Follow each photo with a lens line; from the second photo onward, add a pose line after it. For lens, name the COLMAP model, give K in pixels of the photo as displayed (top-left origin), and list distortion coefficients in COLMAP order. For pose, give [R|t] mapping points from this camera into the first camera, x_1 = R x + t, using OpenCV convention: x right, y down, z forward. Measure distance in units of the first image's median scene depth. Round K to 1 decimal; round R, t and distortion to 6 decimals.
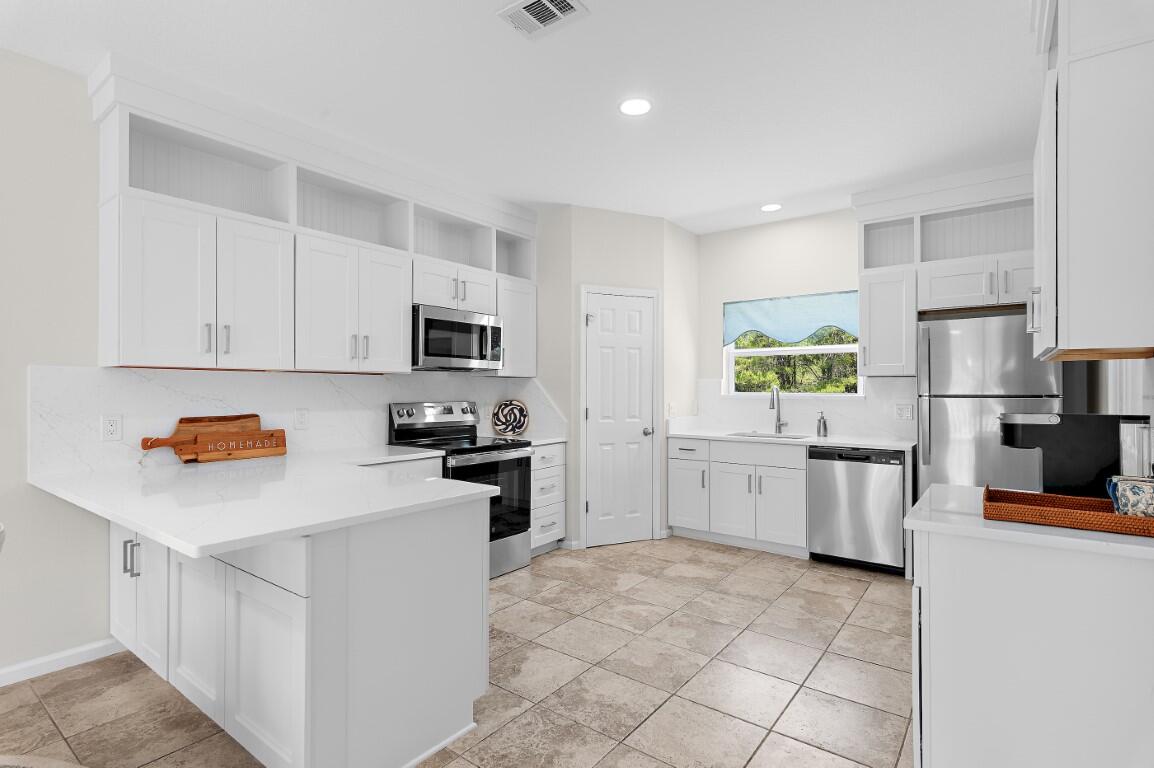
lens RADIAL K [[564.0, 0, 577.0], [0, 564.0, 384.0], [0, 0, 1]] dist [0.002377, 0.000120]
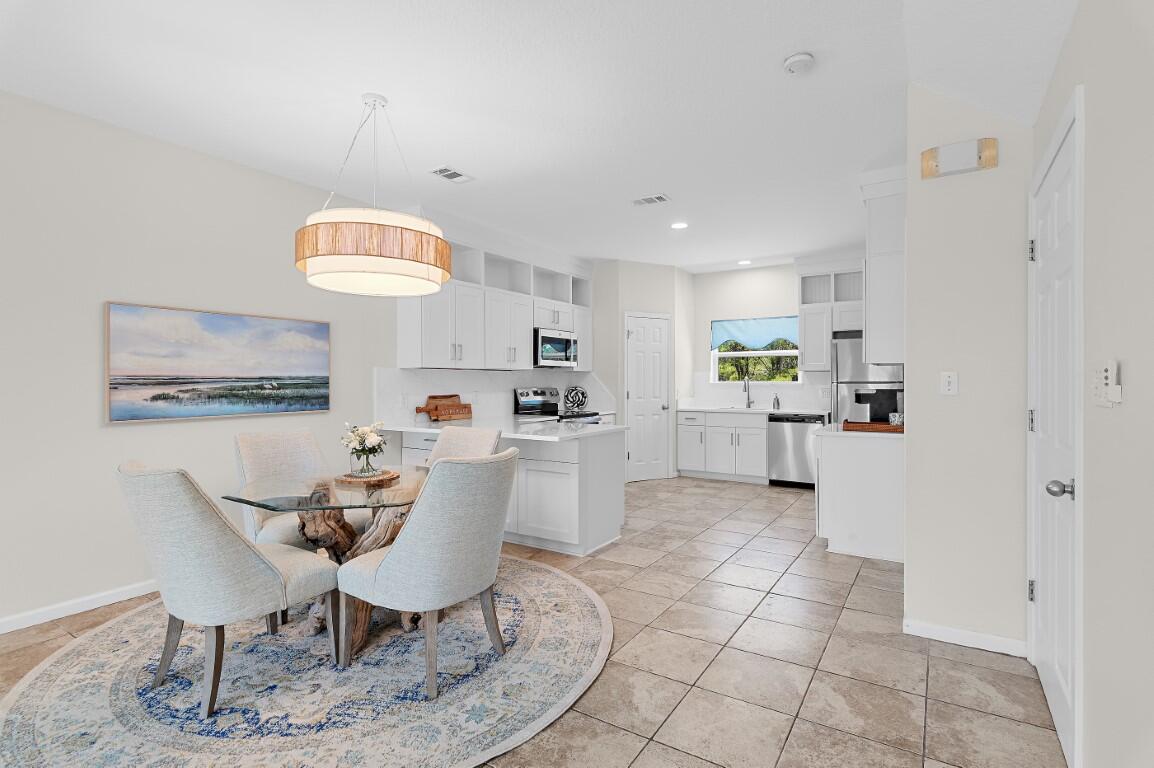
lens RADIAL K [[564.1, 0, 576.1], [0, 564.1, 380.9], [0, 0, 1]] dist [0.003266, 0.000395]
pose [[0.996987, -0.003606, 0.077485, -0.249958], [0.002794, 0.999940, 0.010589, -0.003503], [-0.077518, -0.010341, 0.996937, -0.538104]]
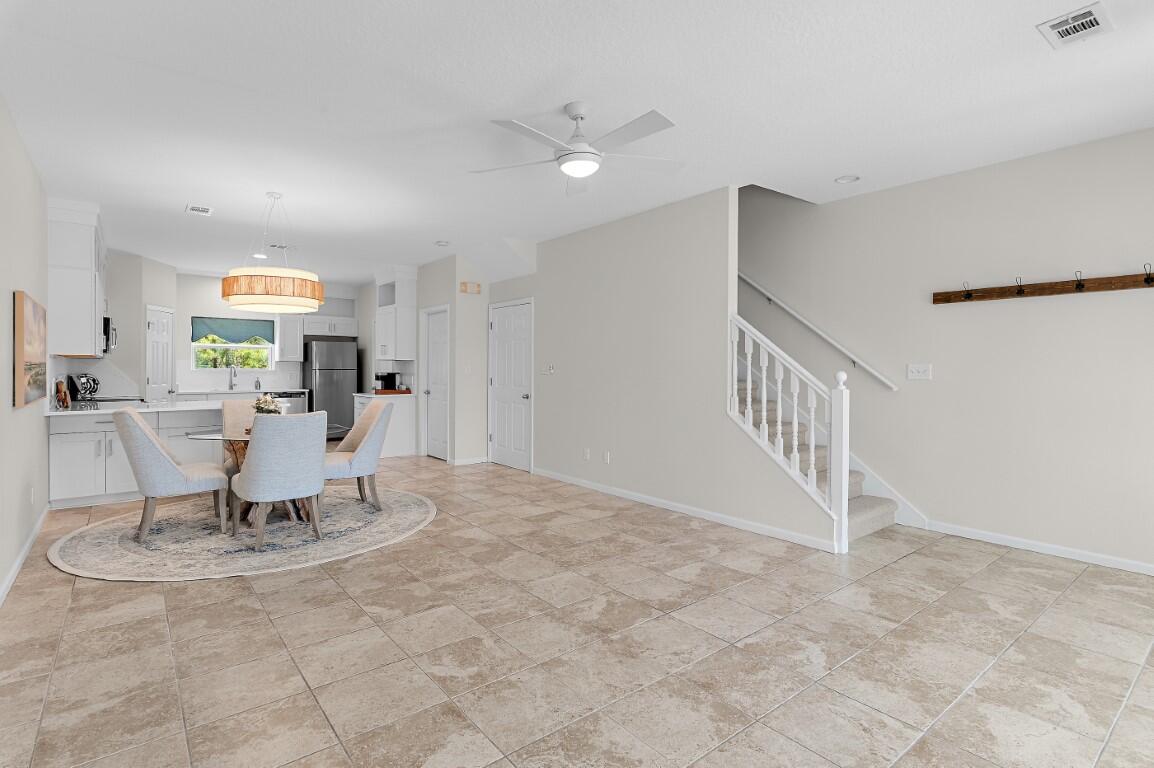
lens RADIAL K [[564.1, 0, 576.1], [0, 564.1, 380.9], [0, 0, 1]] dist [0.003266, 0.000395]
pose [[0.243713, -0.020044, 0.969640, -1.350713], [-0.011743, 0.999652, 0.023616, -0.003419], [-0.969776, -0.017142, 0.243393, -0.675690]]
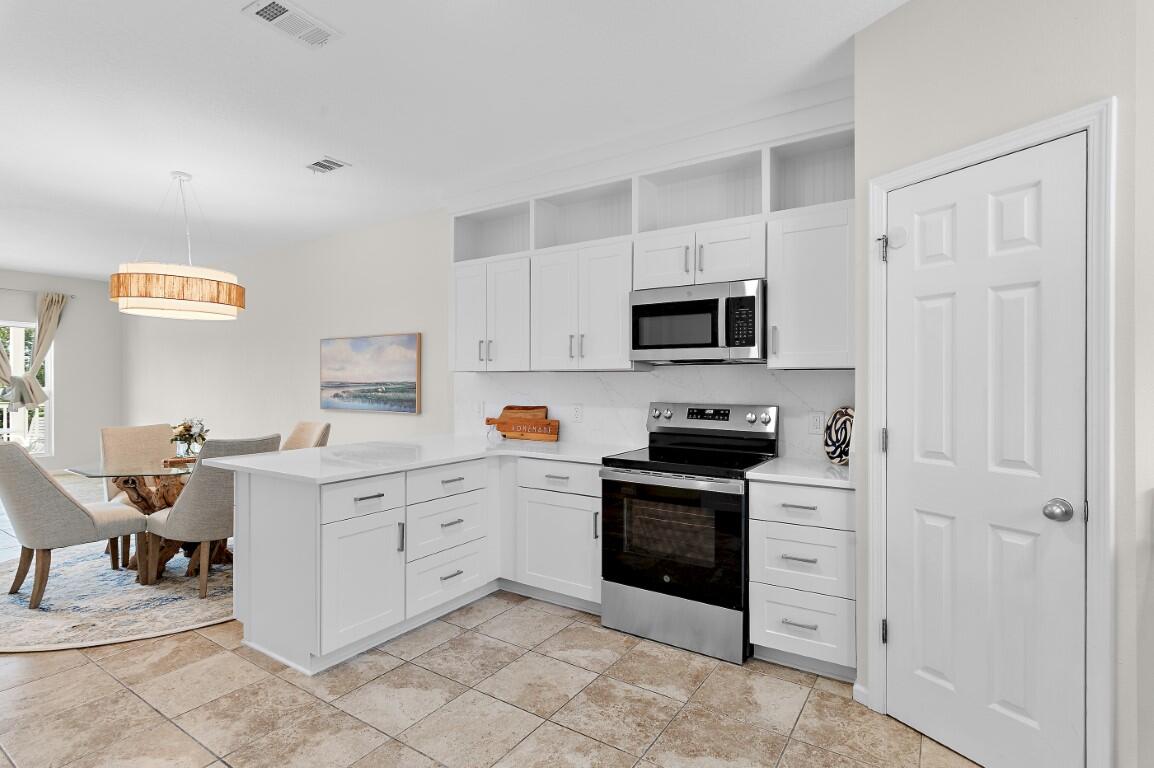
lens RADIAL K [[564.1, 0, 576.1], [0, 564.1, 380.9], [0, 0, 1]] dist [0.003266, 0.000395]
pose [[0.066554, -0.003657, -0.997776, 0.501900], [0.006253, 0.999975, -0.003248, 0.001164], [0.997763, -0.006023, 0.066575, 0.720458]]
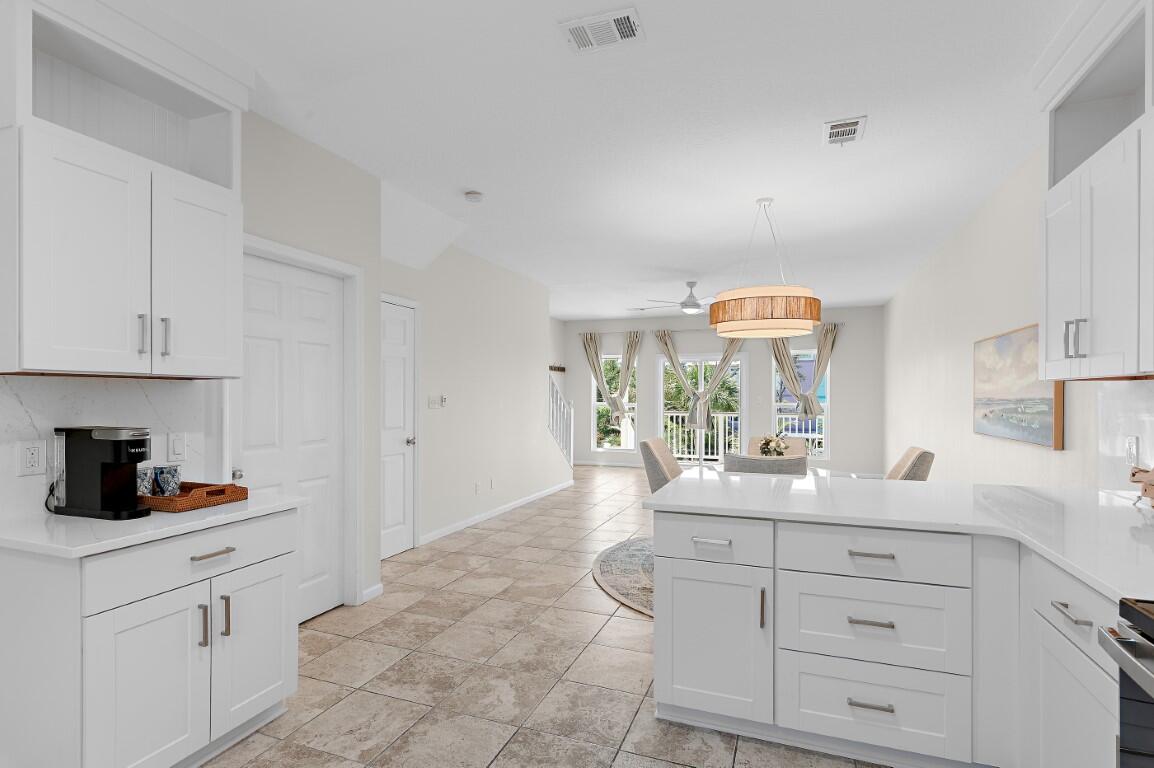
lens RADIAL K [[567.4, 0, 575.3], [0, 567.4, 397.1], [0, 0, 1]] dist [0.002140, 0.000125]
pose [[-0.960050, -0.002262, -0.279818, 0.133177], [-0.000316, 0.999975, -0.006999, 0.001317], [0.279827, -0.006631, -0.960027, 0.977412]]
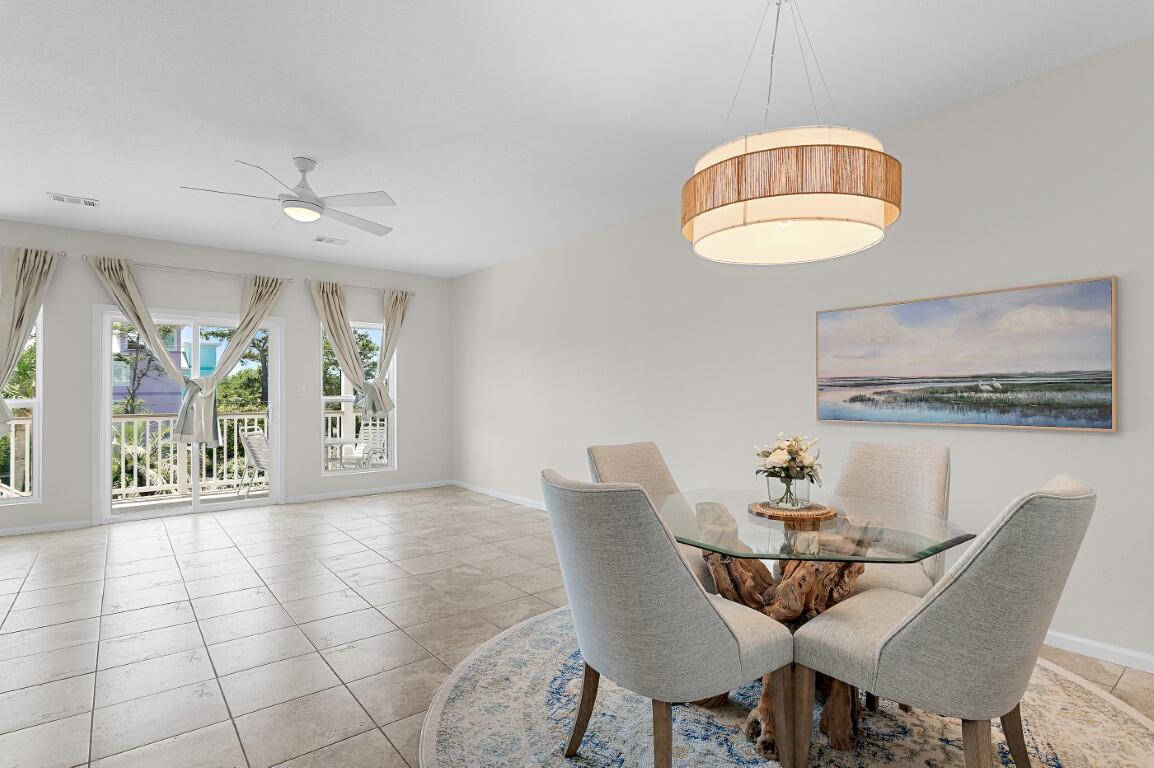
lens RADIAL K [[577.5, 0, 577.0], [0, 577.5, 384.0], [0, 0, 1]] dist [0.000358, -0.000031]
pose [[-0.244953, -0.017933, -0.969369, 0.090989], [0.011590, 0.999703, -0.021423, 0.017637], [0.969466, -0.016482, -0.244672, 0.104333]]
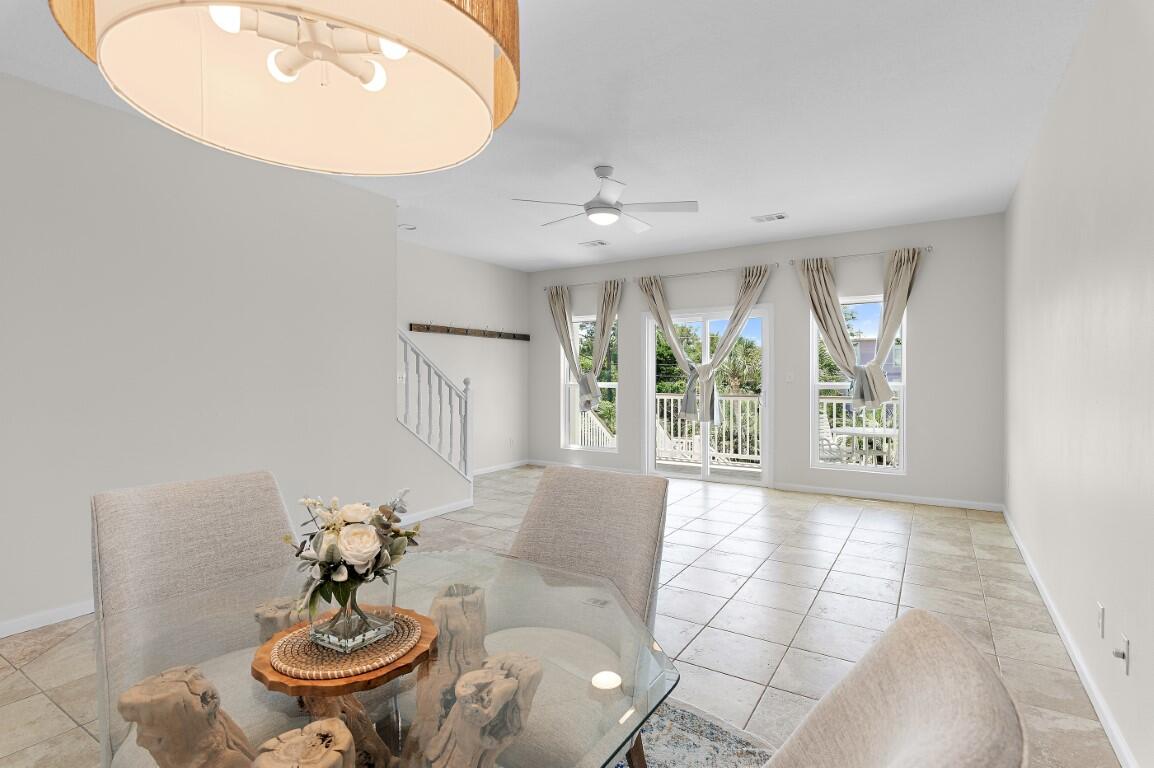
lens RADIAL K [[564.1, 0, 576.1], [0, 564.1, 380.9], [0, 0, 1]] dist [0.003266, 0.000395]
pose [[-0.996505, 0.002013, -0.083515, -0.523597], [0.002120, 0.999997, -0.001189, 0.007238], [0.083512, -0.001362, -0.996506, 0.414305]]
